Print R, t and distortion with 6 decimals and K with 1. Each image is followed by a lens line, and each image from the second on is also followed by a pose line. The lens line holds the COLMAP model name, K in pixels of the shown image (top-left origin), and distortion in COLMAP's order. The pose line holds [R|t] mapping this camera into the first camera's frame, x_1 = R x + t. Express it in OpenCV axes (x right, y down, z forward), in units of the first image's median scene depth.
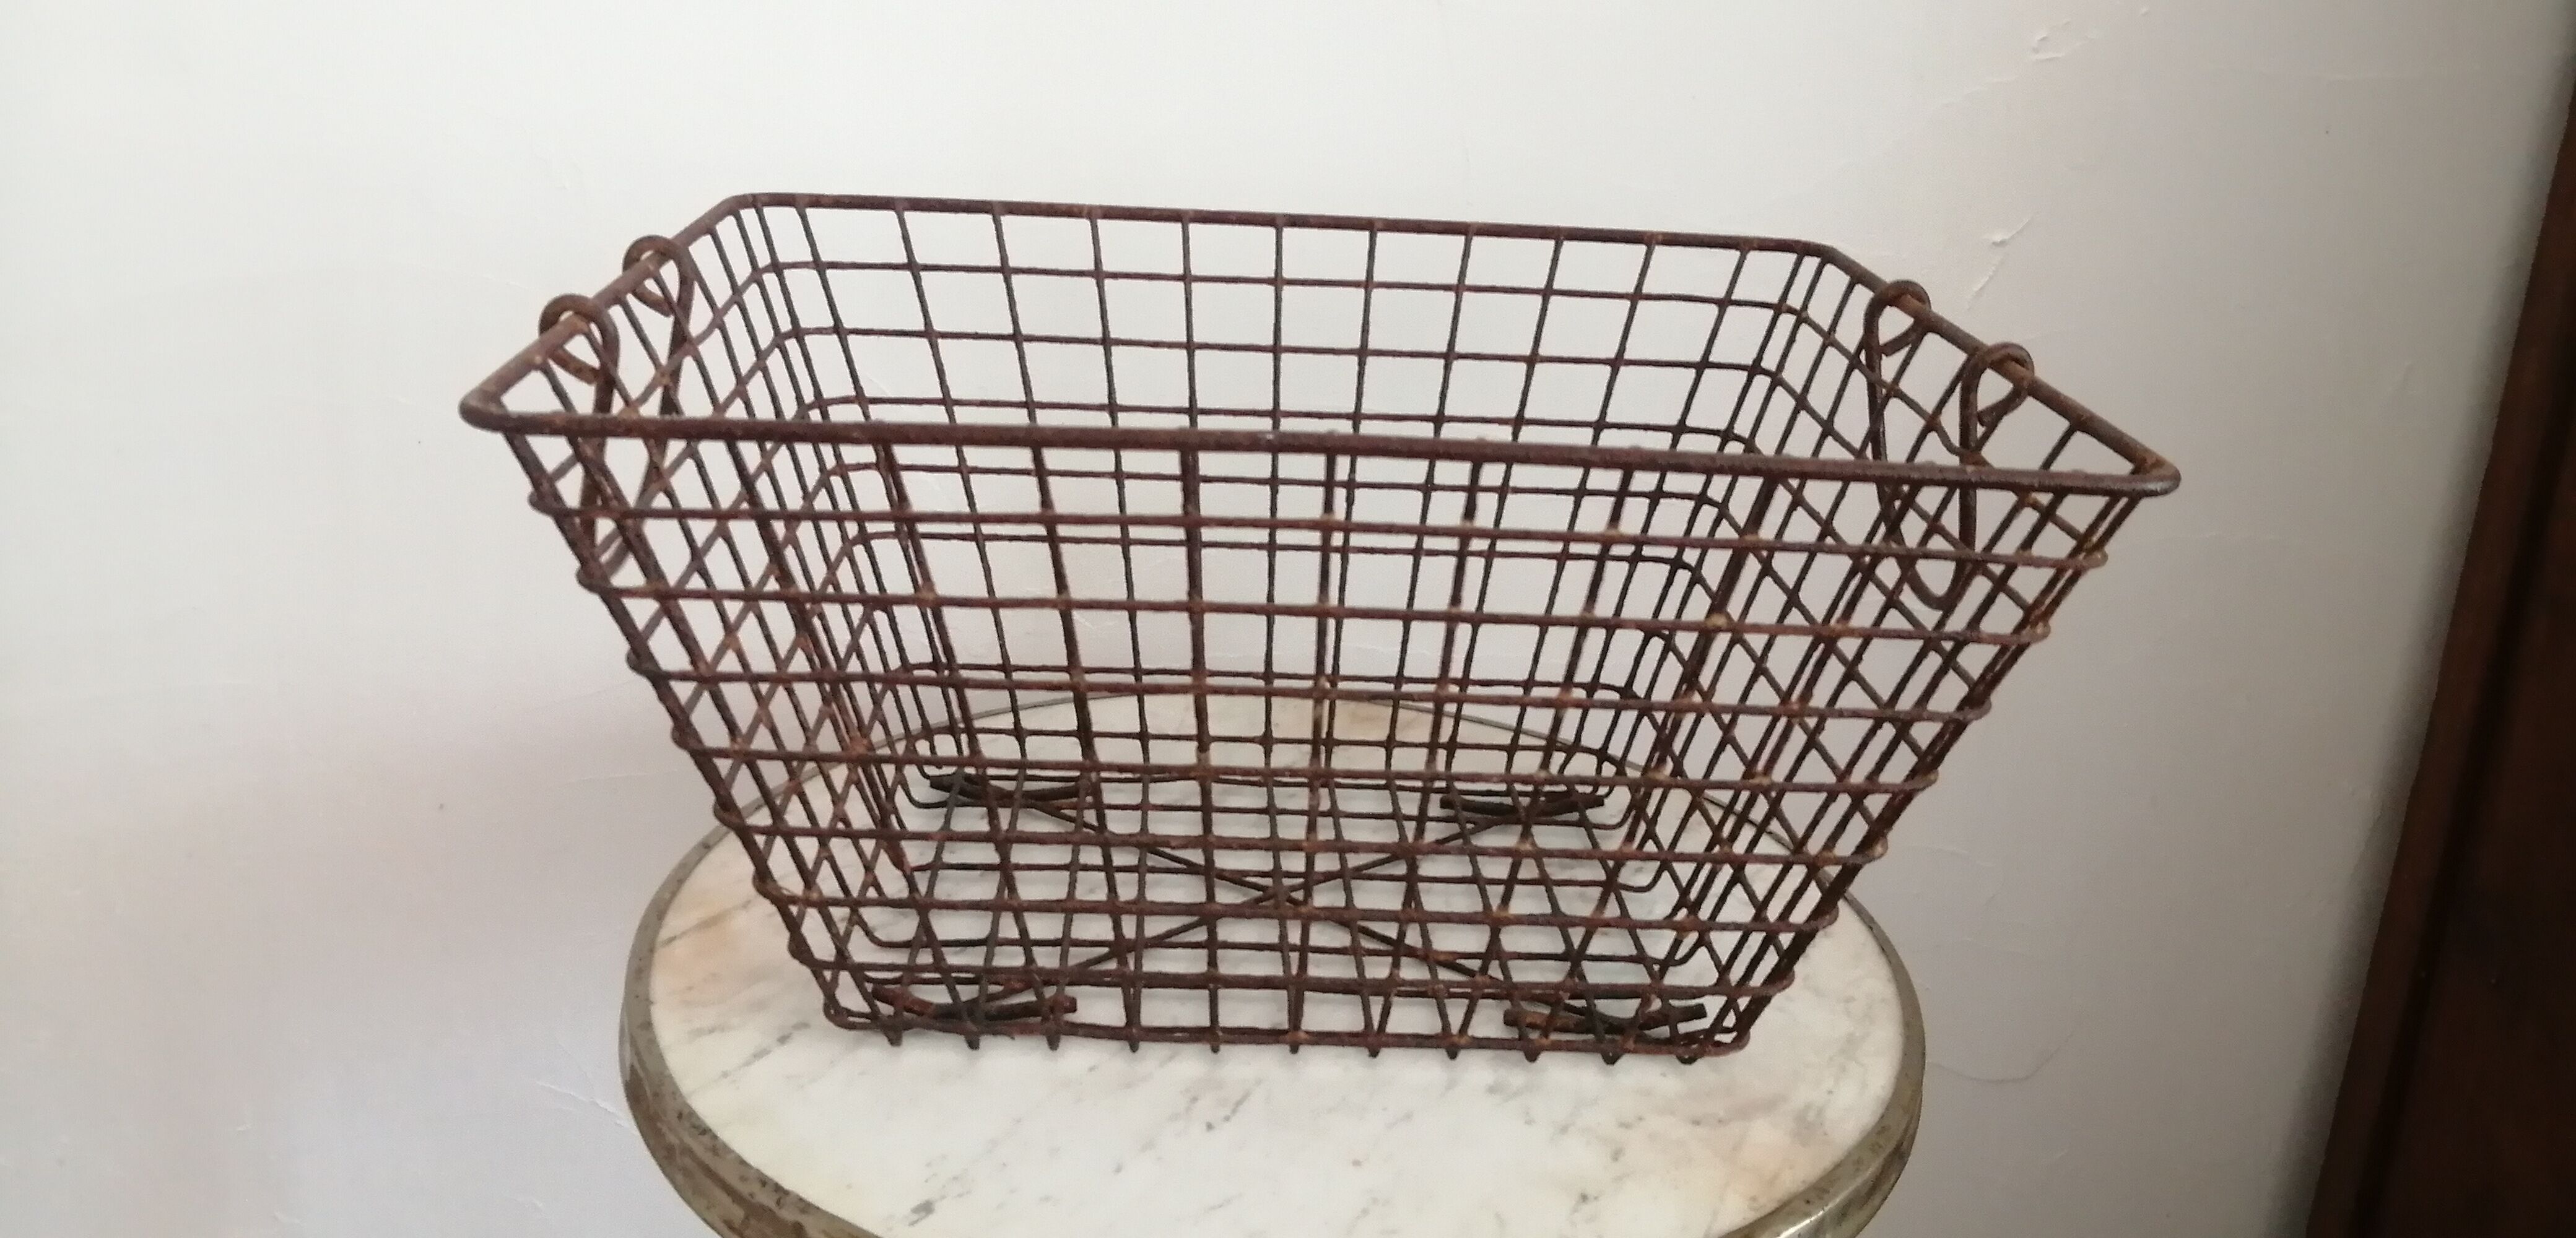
lens RADIAL K [[2079.2, 0, 1295.3], [0, 2079.2, 648.5], [0, 0, 1]] dist [0.008275, -0.001502]
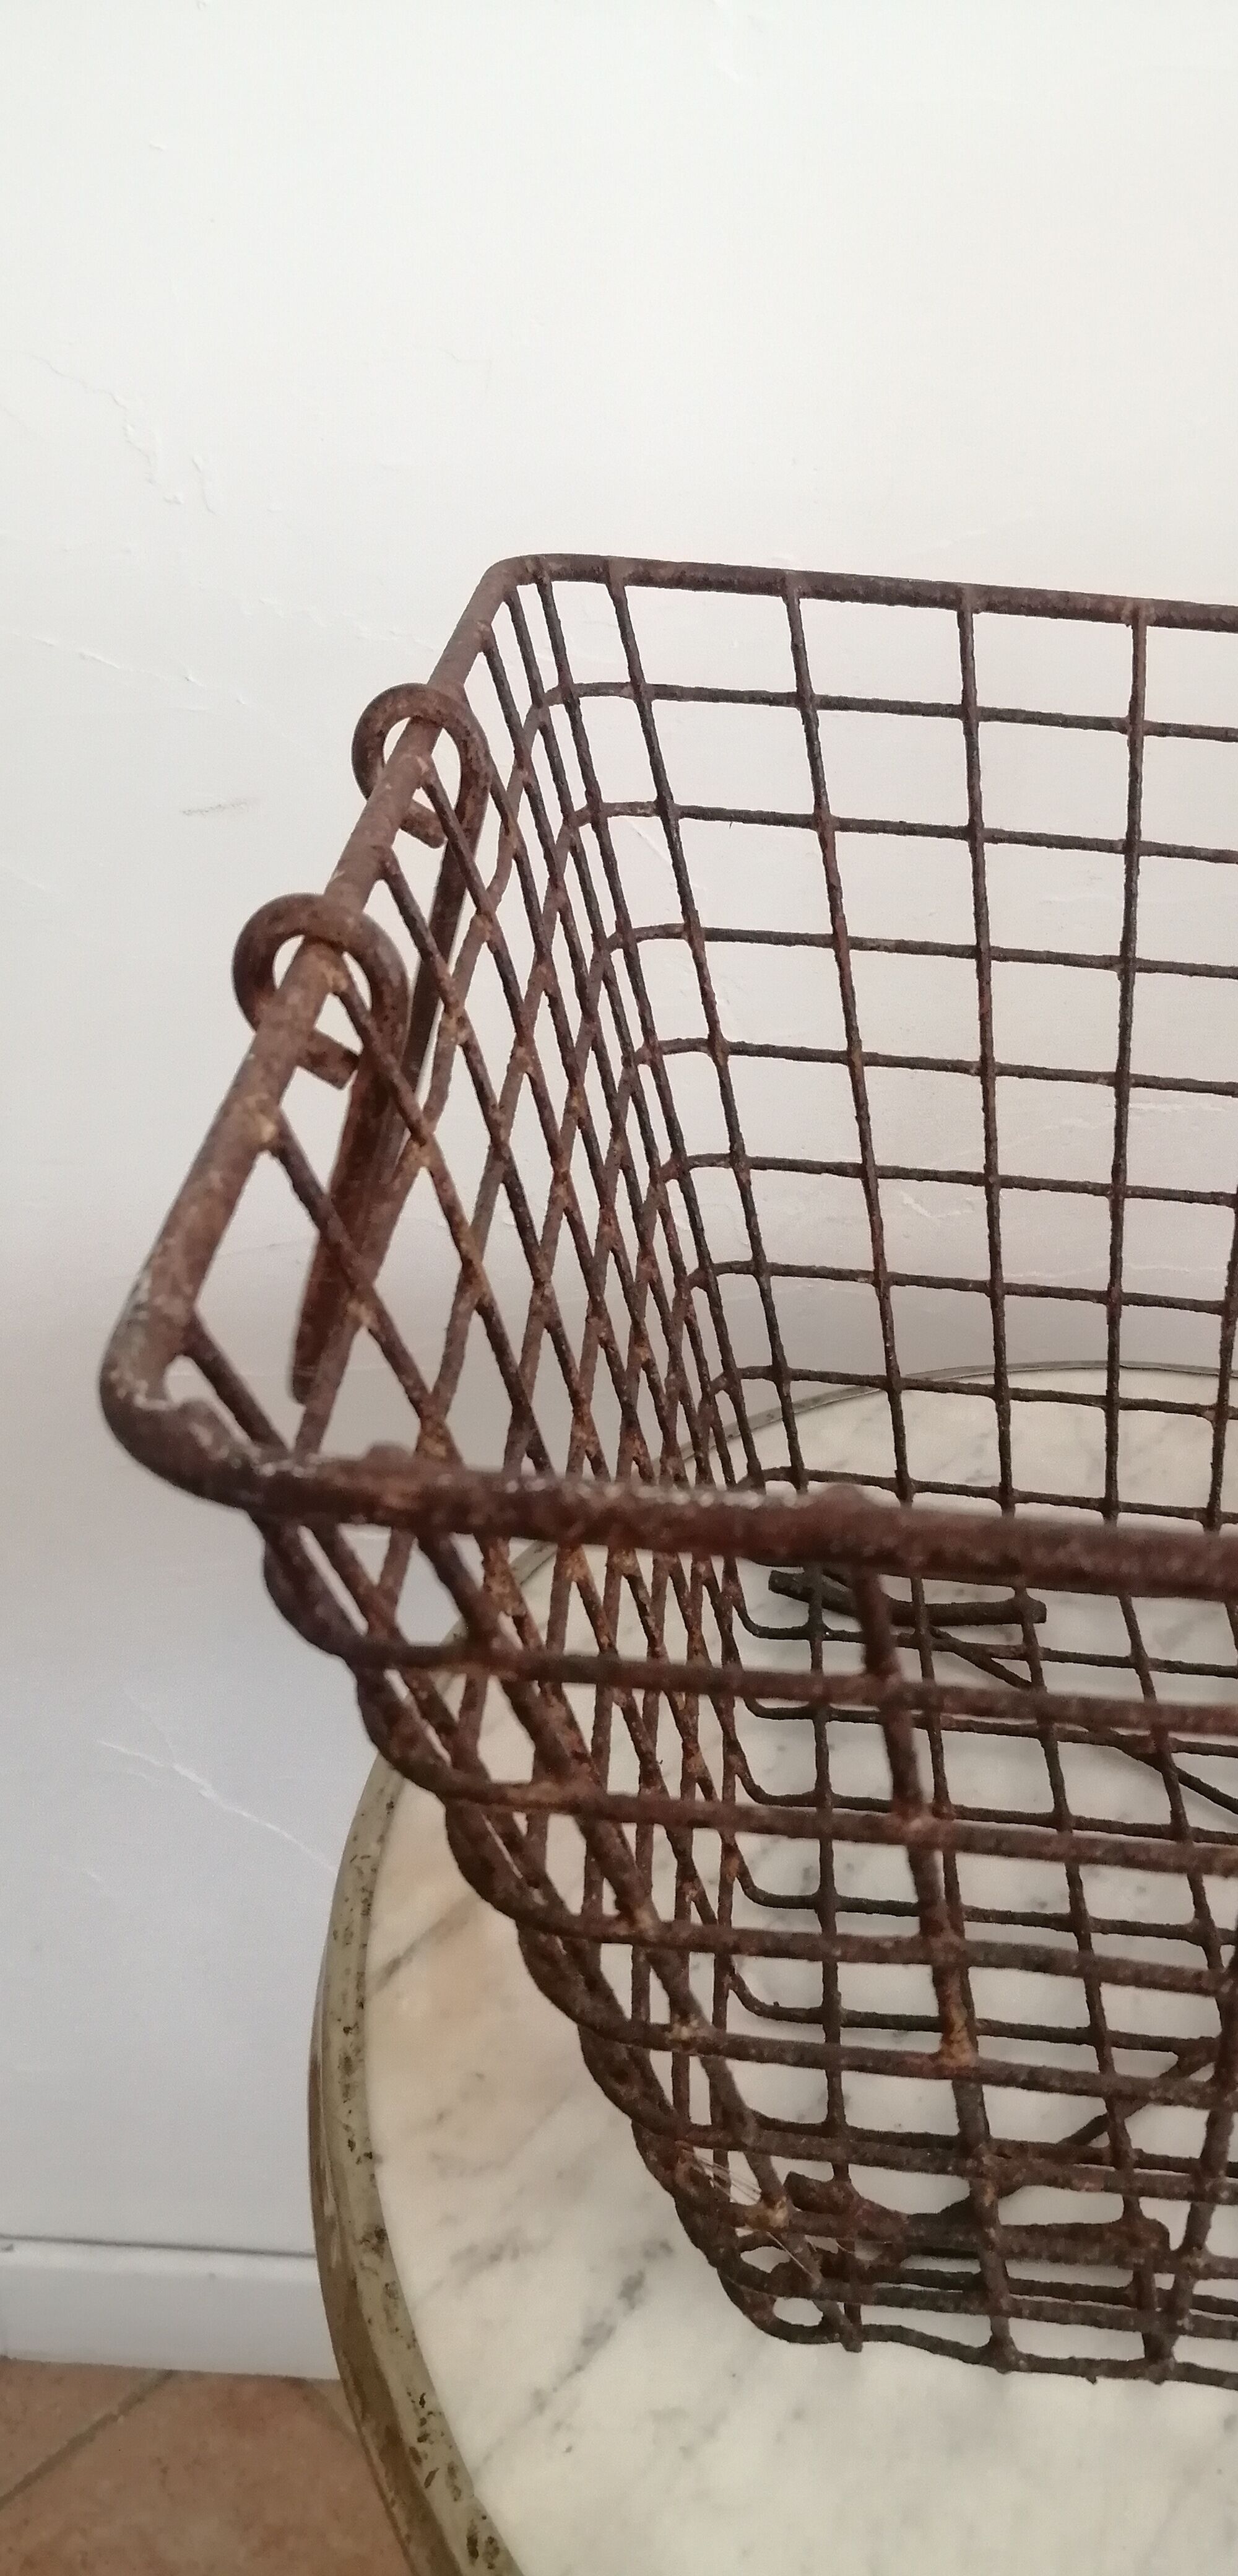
lens RADIAL K [[2079.2, 0, 619.0], [0, 2079.2, 1288.0], [0, 0, 1]] dist [0.008275, -0.001502]
pose [[0.995168, 0.067386, -0.071418, -0.184474], [-0.053829, 0.982711, 0.177149, -0.125709], [0.082120, -0.172448, 0.981589, 0.423292]]
